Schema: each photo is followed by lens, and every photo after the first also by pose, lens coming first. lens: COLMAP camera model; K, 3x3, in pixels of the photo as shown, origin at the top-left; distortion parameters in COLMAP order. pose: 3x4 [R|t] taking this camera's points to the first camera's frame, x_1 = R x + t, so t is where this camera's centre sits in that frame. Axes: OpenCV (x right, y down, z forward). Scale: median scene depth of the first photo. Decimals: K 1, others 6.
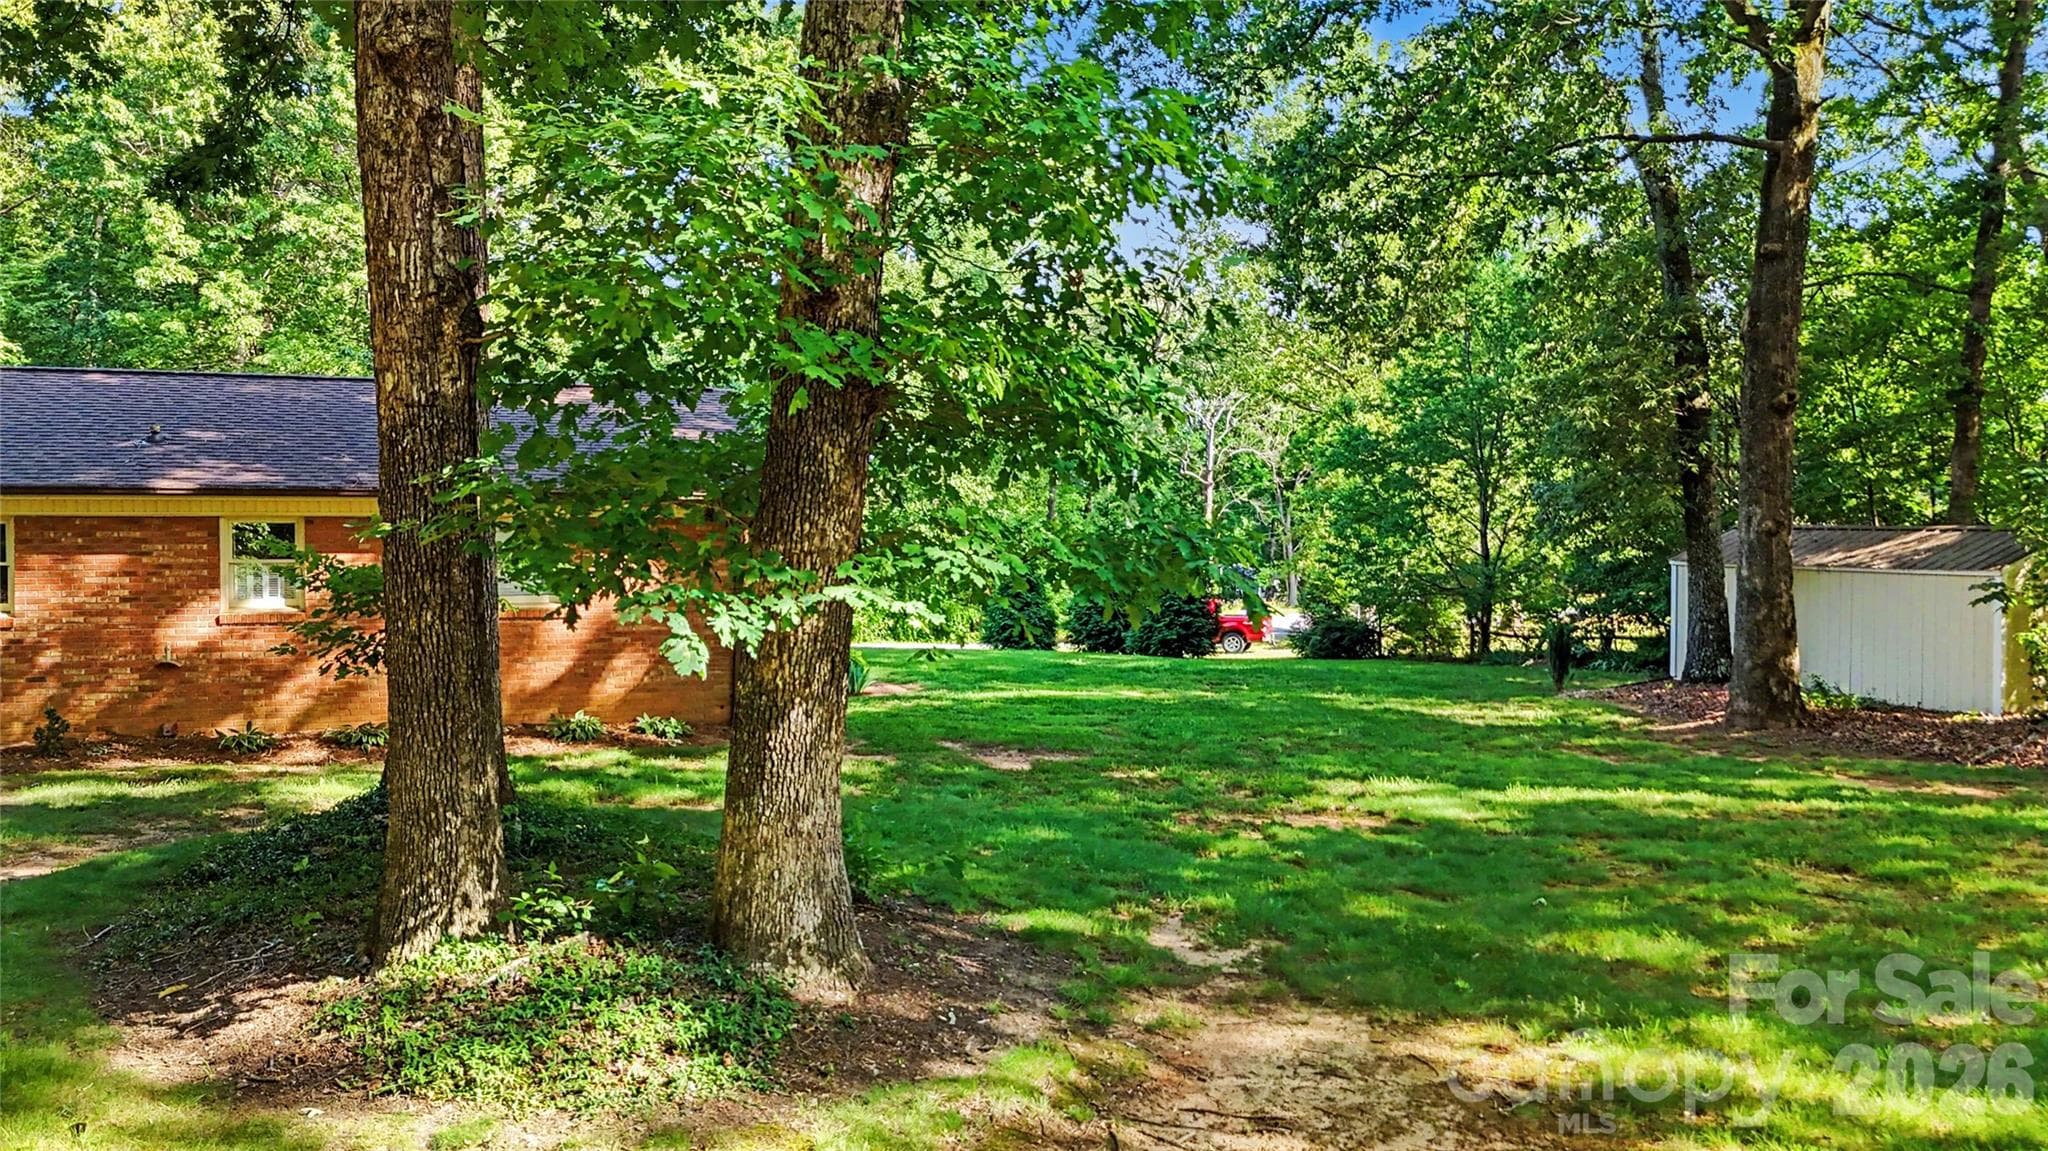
lens RADIAL K [[1515.8, 0, 1024.0], [0, 1515.8, 575.5], [0, 0, 1]] dist [0.100768, -0.137149]
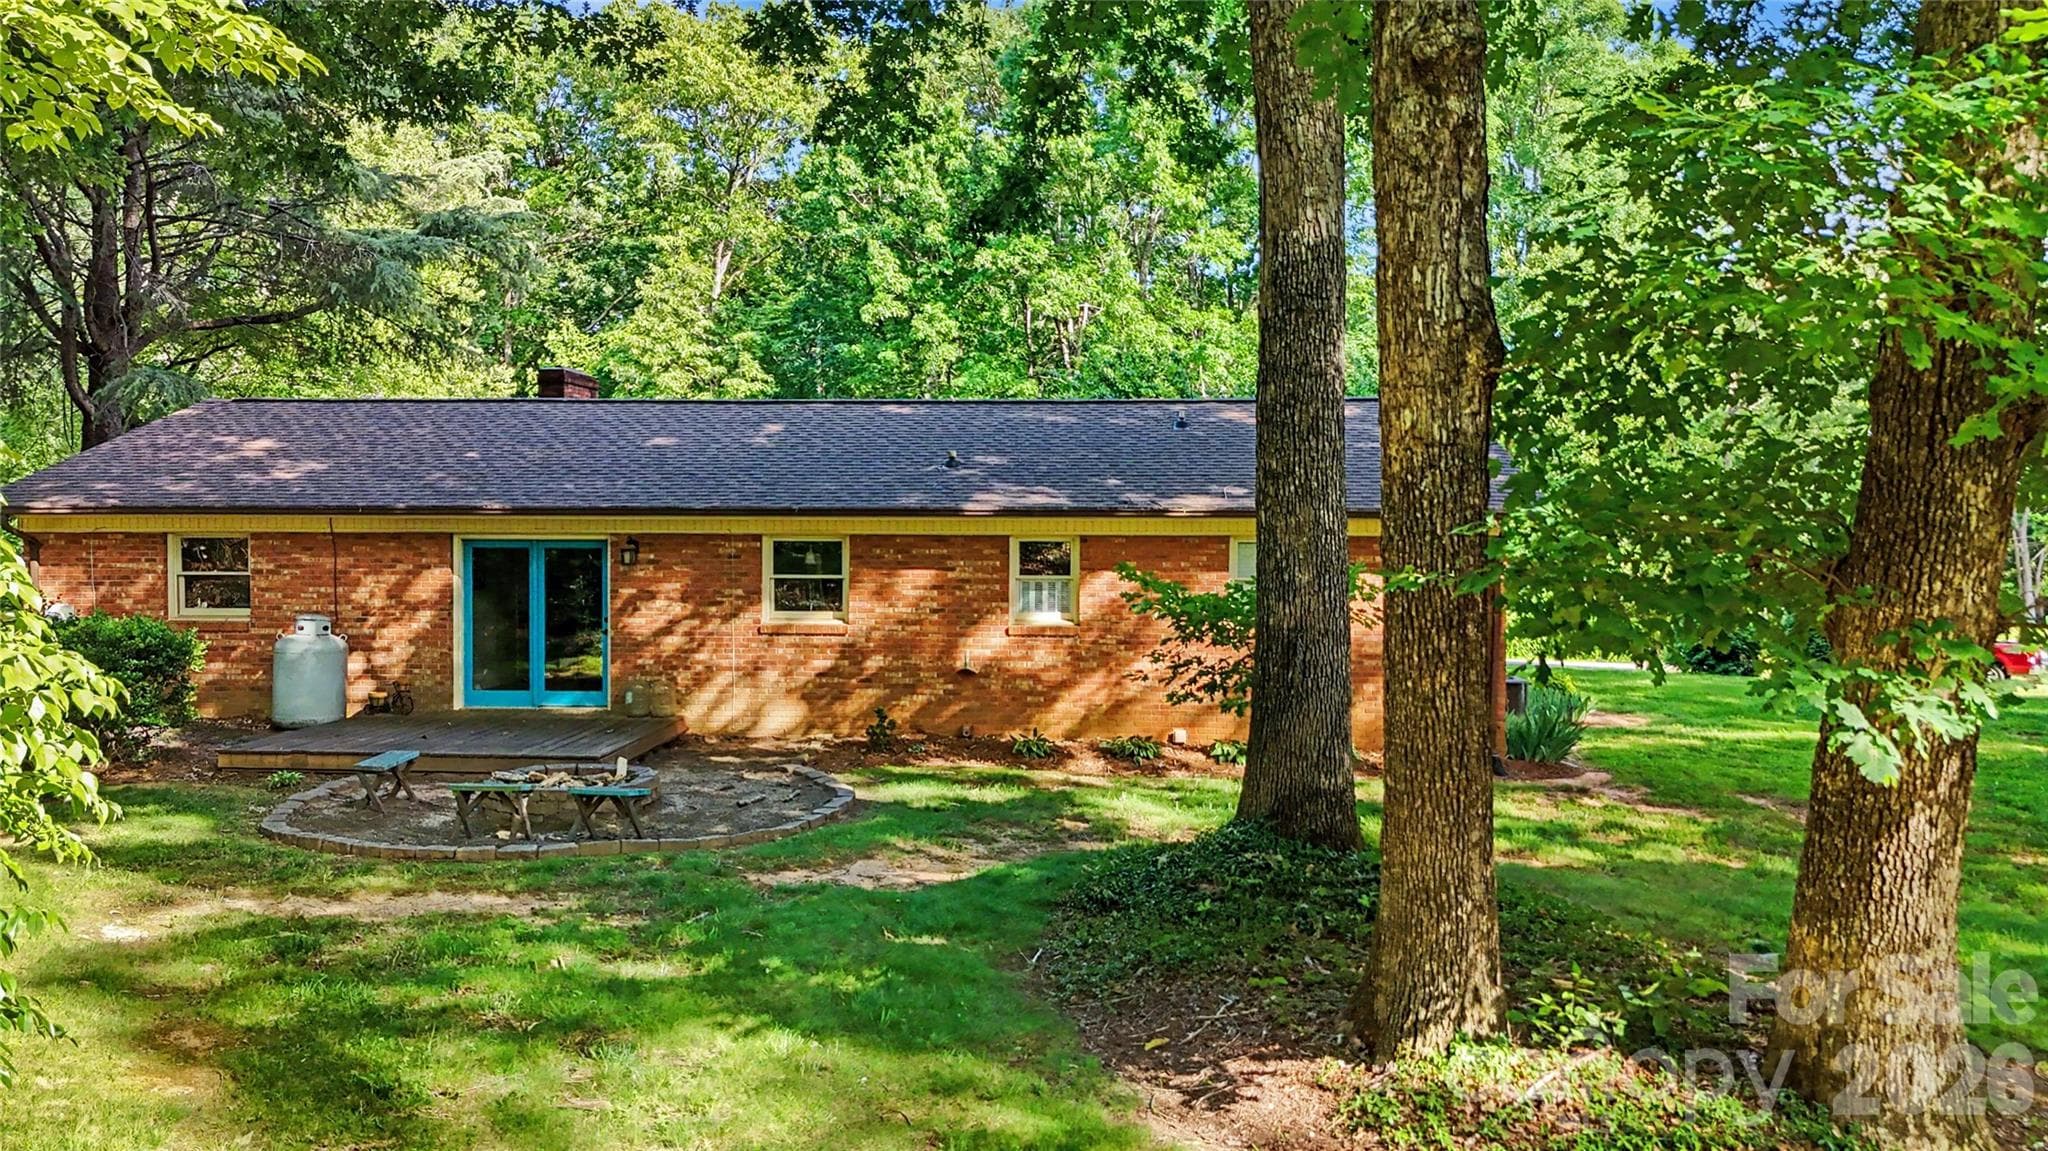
lens RADIAL K [[1548.0, 0, 1019.4], [0, 1548.0, 585.4], [0, 0, 1]] dist [0.092656, -0.153032]
pose [[0.912901, 0.018119, -0.407778, -0.240003], [-0.017707, 0.999832, 0.004784, -0.027237], [0.407796, 0.002853, 0.913068, 0.057739]]
